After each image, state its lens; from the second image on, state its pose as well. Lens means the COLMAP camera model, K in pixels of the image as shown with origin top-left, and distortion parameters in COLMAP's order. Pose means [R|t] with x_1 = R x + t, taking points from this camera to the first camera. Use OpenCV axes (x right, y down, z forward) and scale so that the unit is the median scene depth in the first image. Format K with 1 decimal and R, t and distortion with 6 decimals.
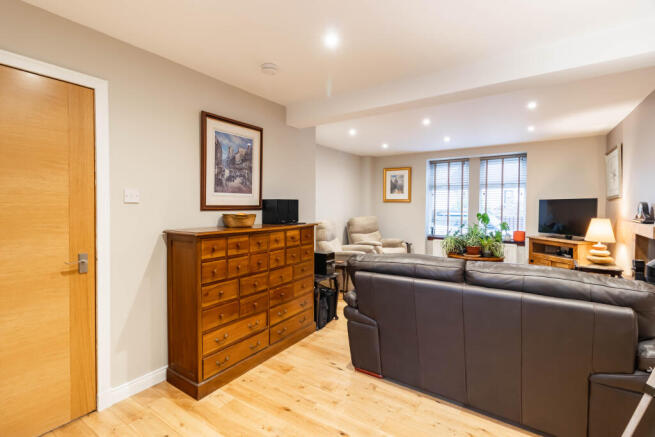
lens RADIAL K [[309.5, 0, 320.5], [0, 309.5, 211.5], [0, 0, 1]] dist [0.002288, -0.000049]
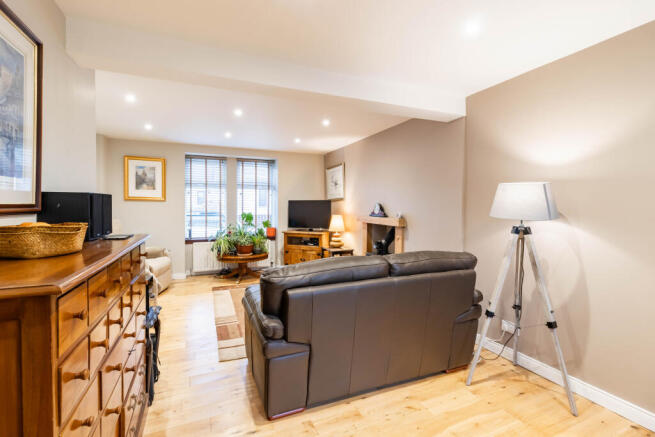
lens RADIAL K [[309.5, 0, 320.5], [0, 309.5, 211.5], [0, 0, 1]] dist [0.002288, -0.000049]
pose [[0.521709, -0.016525, 0.852964, -0.239268], [0.014824, 0.999837, 0.010304, -0.004997], [-0.852995, 0.007269, 0.521868, 0.253265]]
